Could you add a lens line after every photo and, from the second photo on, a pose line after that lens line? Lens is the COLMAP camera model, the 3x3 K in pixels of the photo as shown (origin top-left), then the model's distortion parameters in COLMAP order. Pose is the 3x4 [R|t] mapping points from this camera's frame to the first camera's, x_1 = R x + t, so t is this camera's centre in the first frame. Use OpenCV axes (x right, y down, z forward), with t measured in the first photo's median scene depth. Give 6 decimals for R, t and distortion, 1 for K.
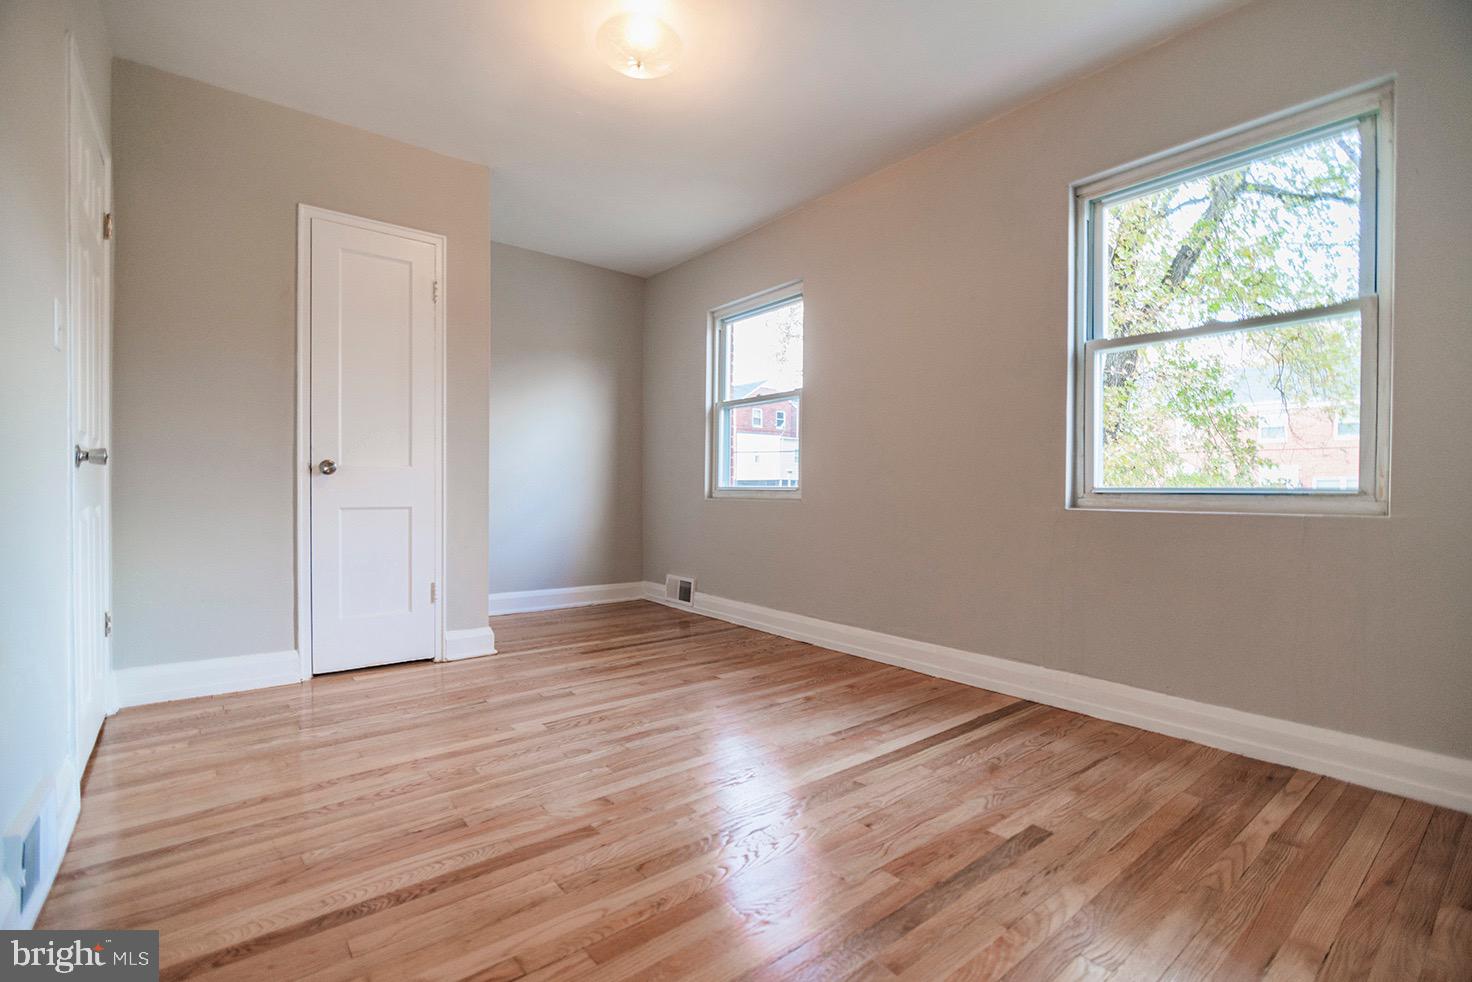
lens RADIAL K [[654.9, 0, 727.7], [0, 654.9, 496.8], [0, 0, 1]] dist [-0.015214, 0.002280]
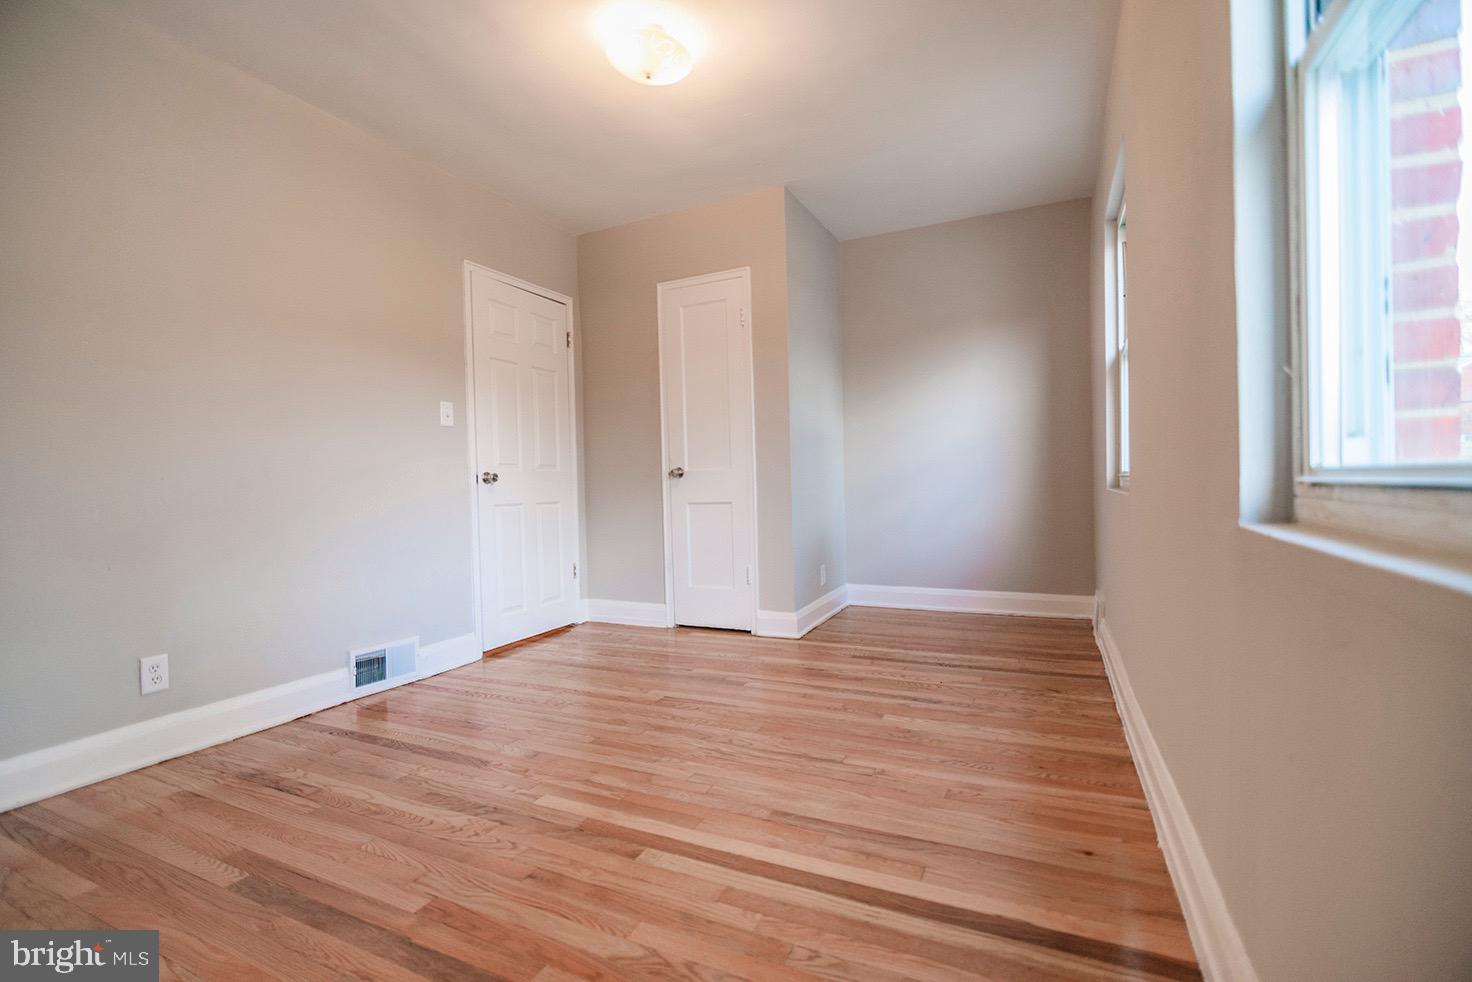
lens RADIAL K [[654.9, 0, 723.2], [0, 654.9, 494.1], [0, 0, 1]] dist [-0.015214, 0.002280]
pose [[0.435256, -0.004340, -0.900296, 0.678558], [0.022579, 0.999726, 0.006096, -0.007382], [0.900024, -0.022981, 0.435235, 0.521789]]
